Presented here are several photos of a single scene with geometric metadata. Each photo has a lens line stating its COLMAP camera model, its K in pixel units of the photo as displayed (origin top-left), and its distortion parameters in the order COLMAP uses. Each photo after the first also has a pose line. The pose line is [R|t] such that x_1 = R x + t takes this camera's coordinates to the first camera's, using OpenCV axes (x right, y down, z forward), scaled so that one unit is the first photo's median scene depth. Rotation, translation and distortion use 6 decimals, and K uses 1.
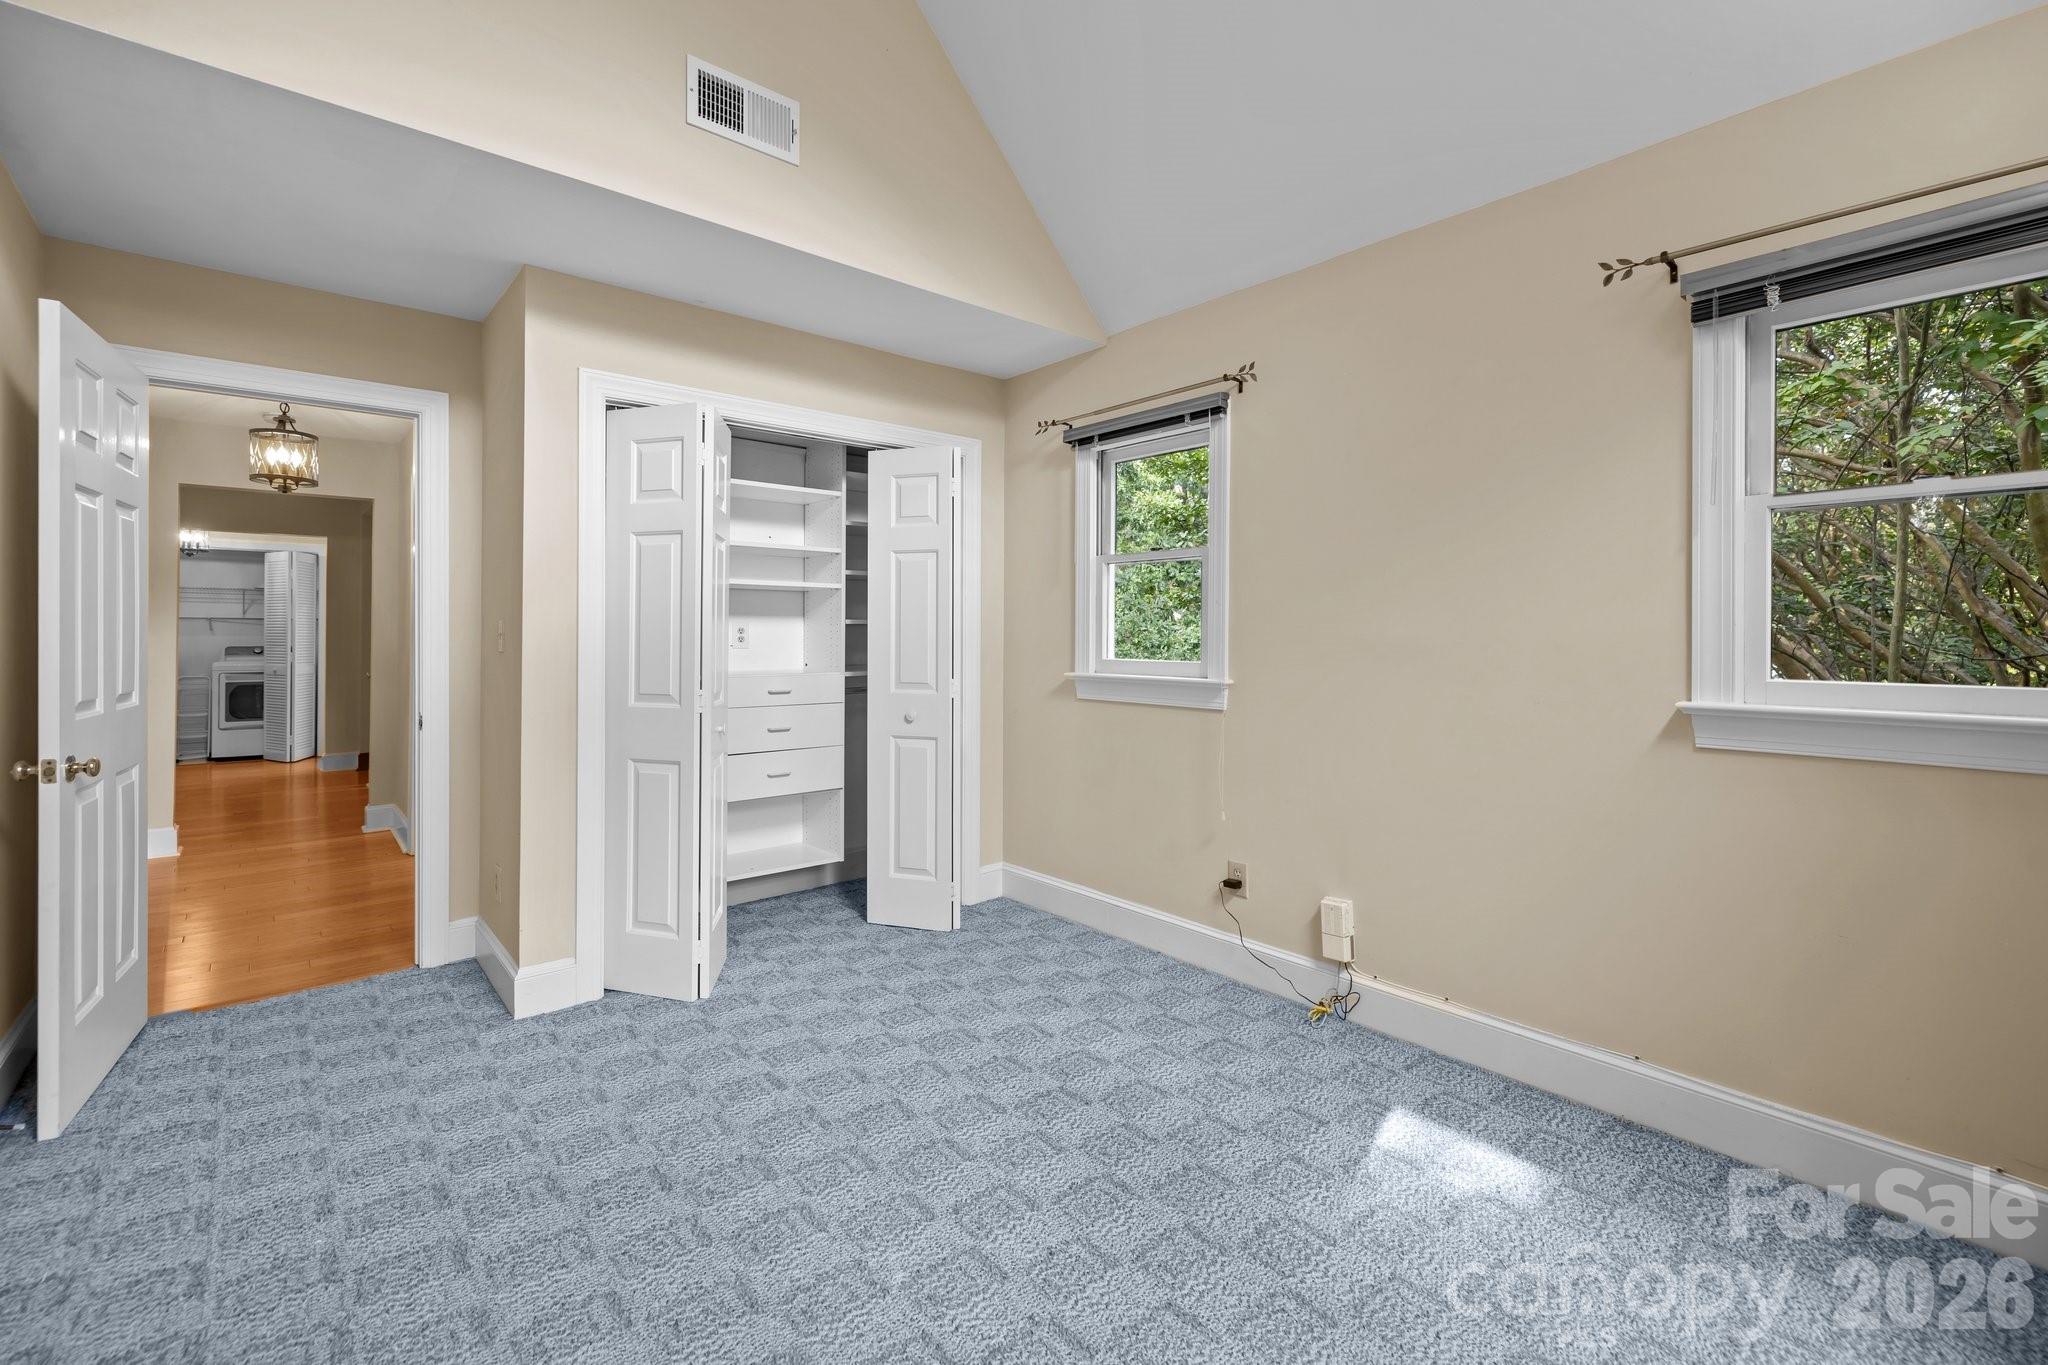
lens RADIAL K [[897.8, 0, 1017.3], [0, 897.8, 630.7], [0, 0, 1]] dist [0.010212, -0.000112]
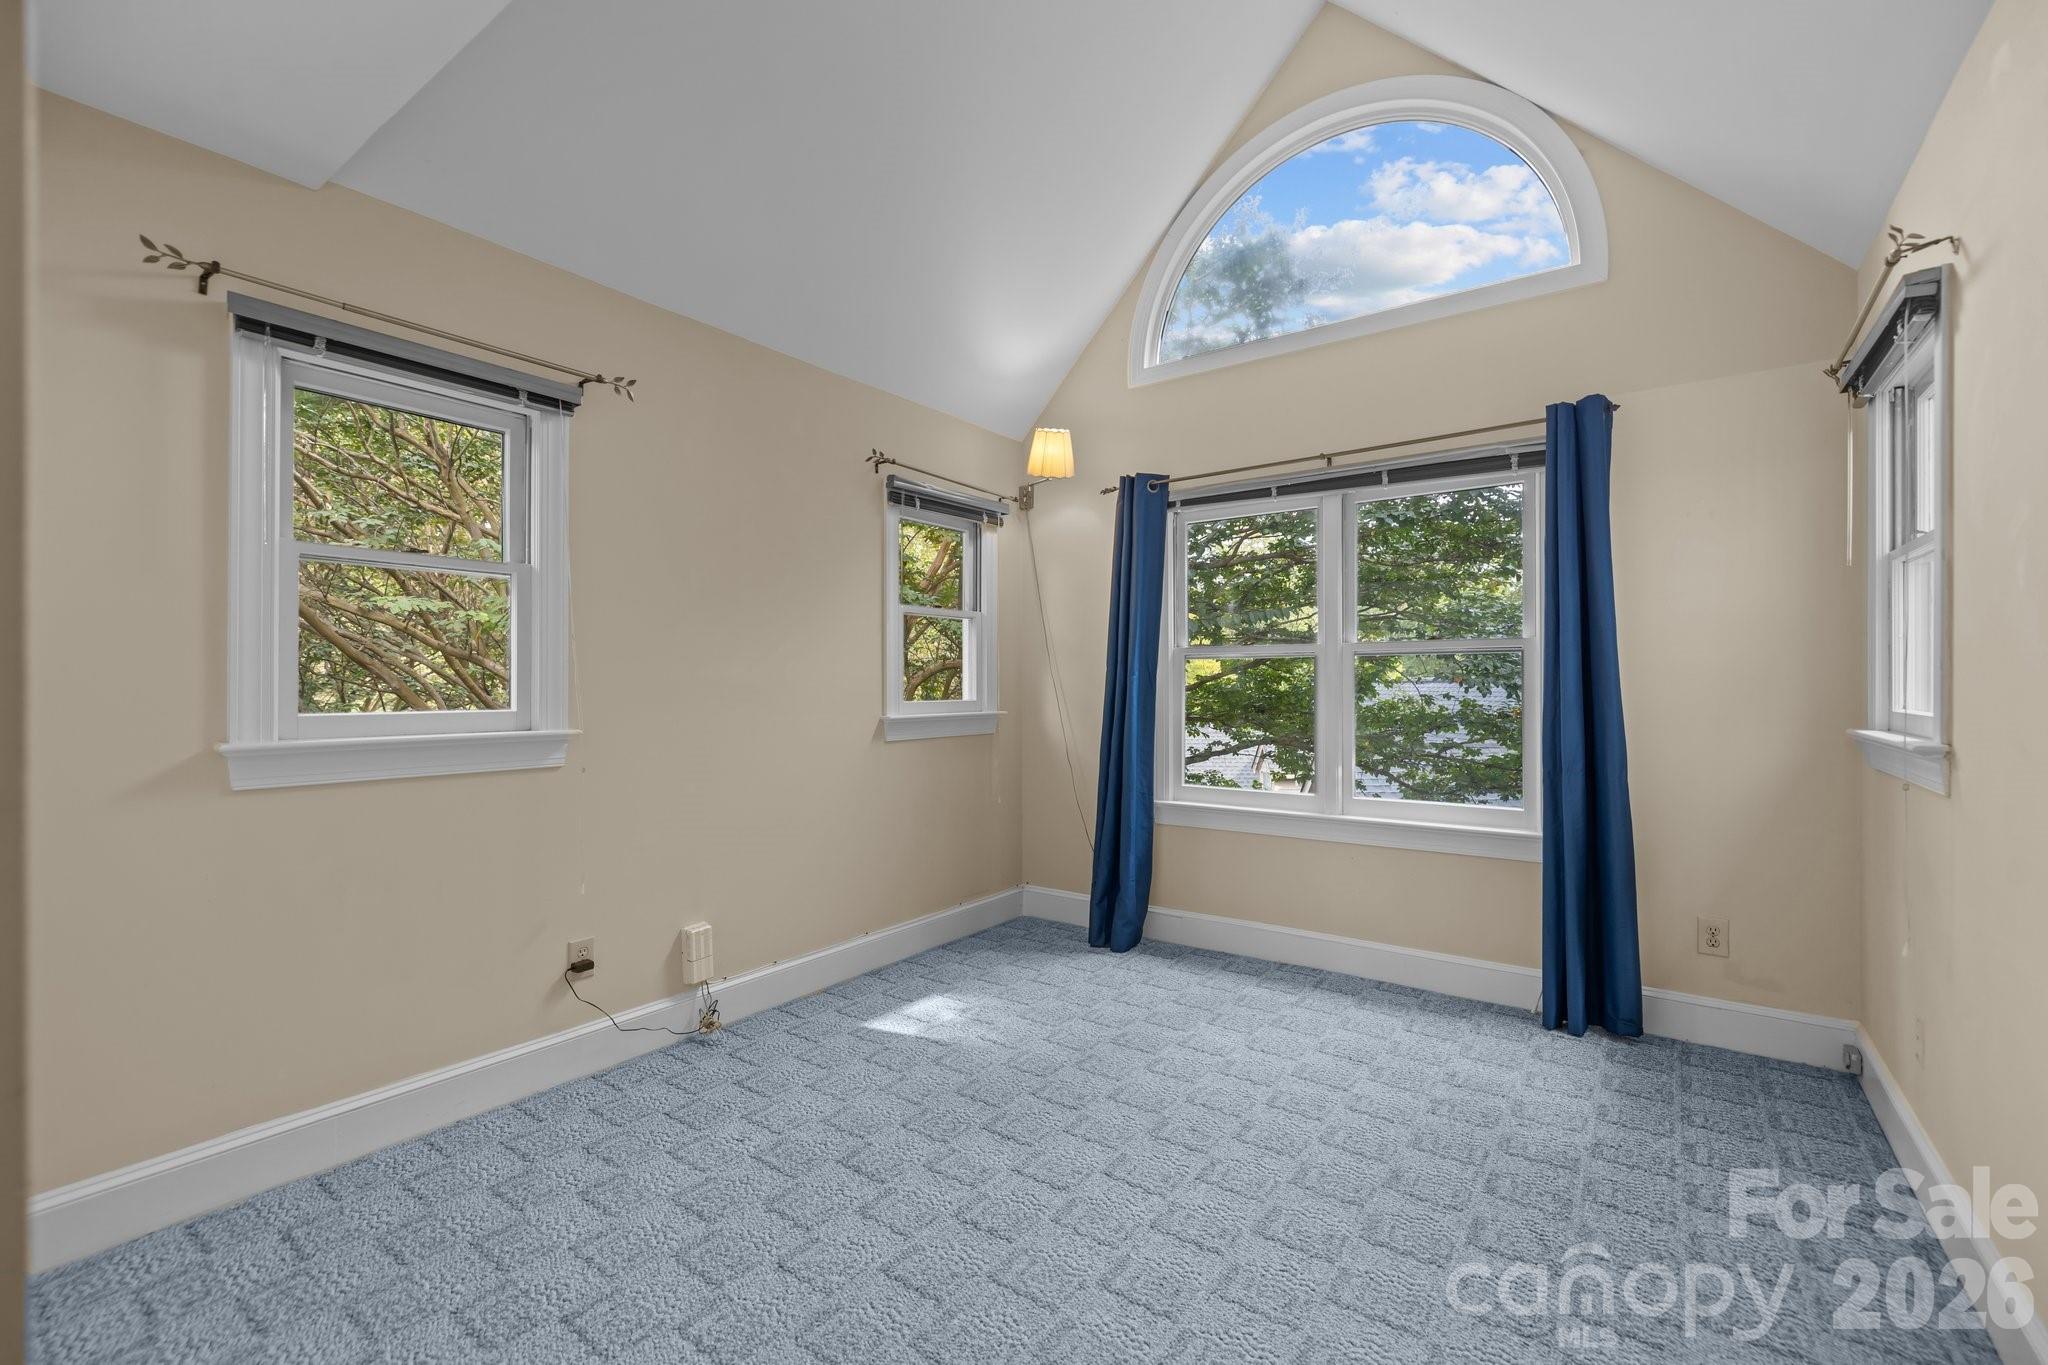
lens RADIAL K [[873.2, 0, 1027.6], [0, 873.2, 677.4], [0, 0, 1]] dist [0.000506, -0.000324]
pose [[-0.240663, 0.003430, 0.970603, -0.773734], [-0.003273, 0.999985, -0.004345, 0.009374], [-0.970603, -0.004222, -0.240649, 0.909436]]
